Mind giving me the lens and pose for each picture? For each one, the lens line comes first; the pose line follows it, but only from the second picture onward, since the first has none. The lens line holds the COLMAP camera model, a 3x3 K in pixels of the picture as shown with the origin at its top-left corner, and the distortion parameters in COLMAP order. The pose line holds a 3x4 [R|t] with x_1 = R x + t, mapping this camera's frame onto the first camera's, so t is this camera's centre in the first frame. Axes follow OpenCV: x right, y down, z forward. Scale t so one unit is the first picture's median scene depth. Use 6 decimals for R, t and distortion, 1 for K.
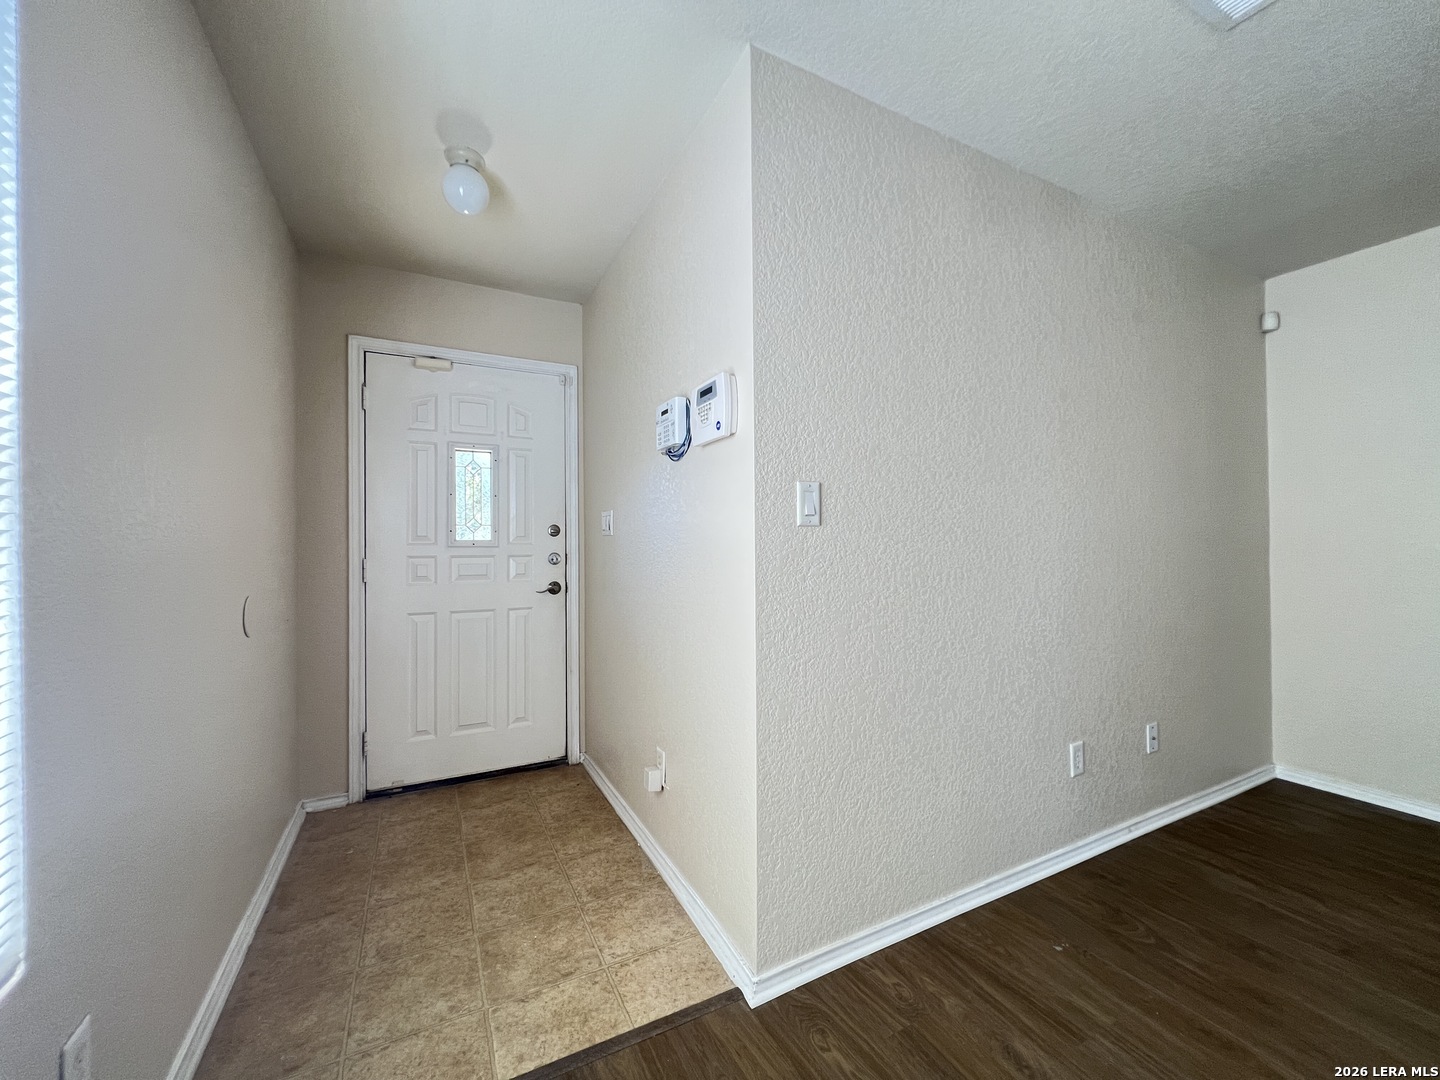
lens RADIAL K [[580.6, 0, 719.2], [0, 580.6, 539.6], [0, 0, 1]] dist [0.001002, 0.000204]
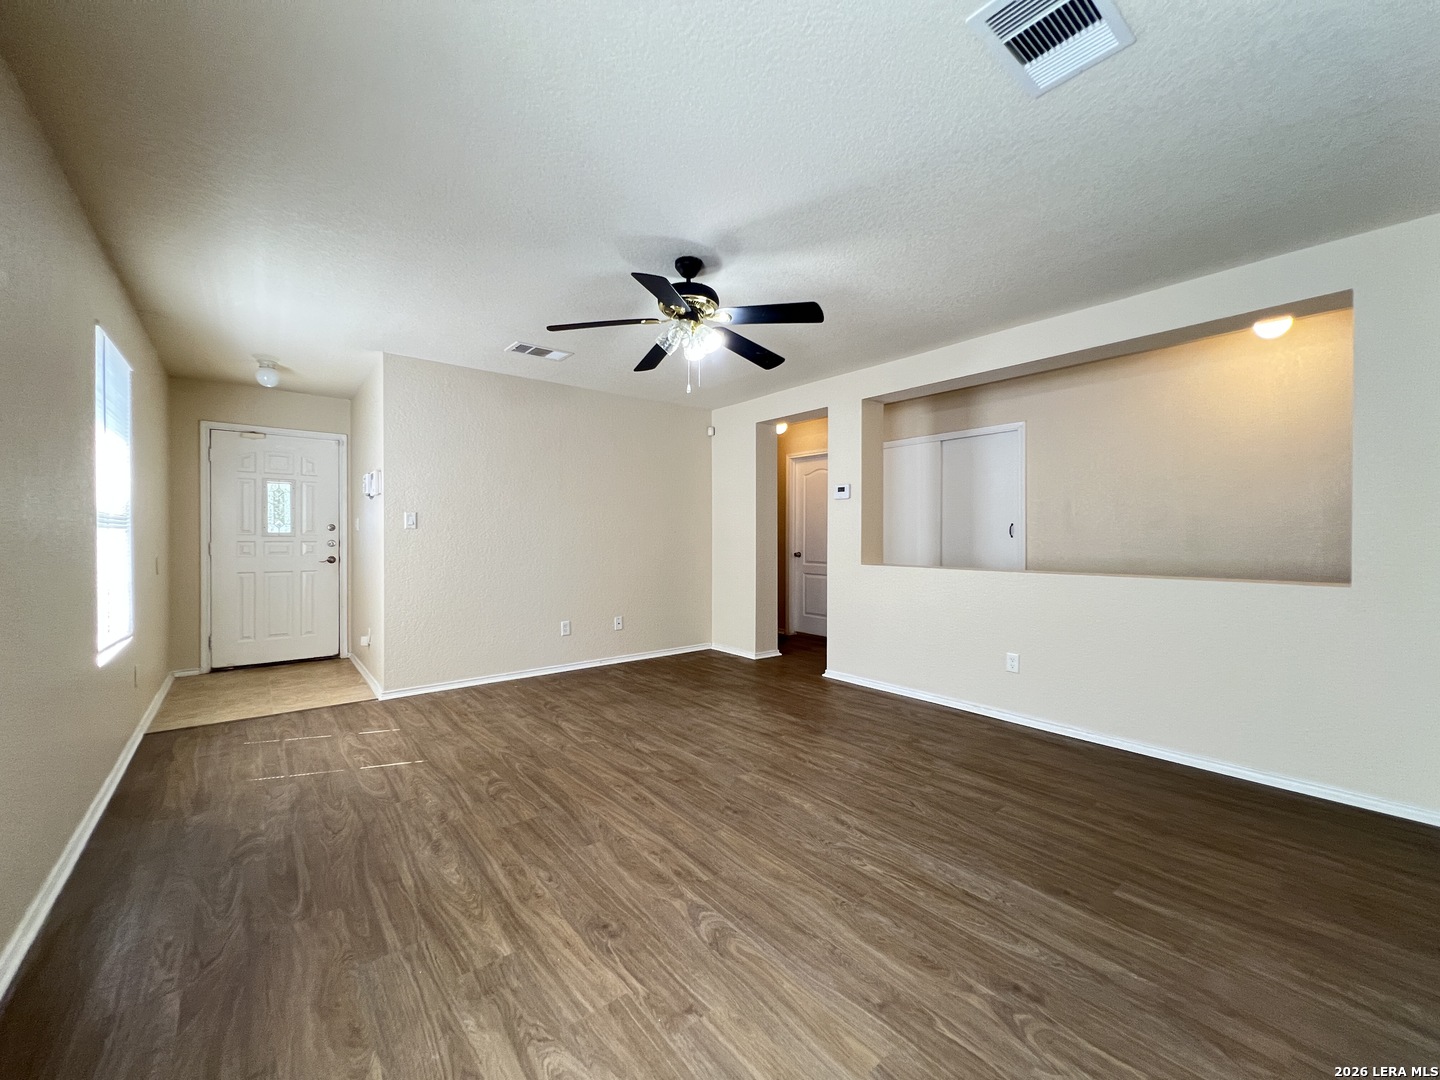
lens RADIAL K [[580.6, 0, 719.5], [0, 580.6, 538.3], [0, 0, 1]] dist [0.001002, 0.000204]
pose [[0.979048, 0.006607, 0.203523, 0.557592], [-0.008508, 0.999928, 0.008465, -0.008246], [-0.203452, -0.010019, 0.979034, -1.060896]]
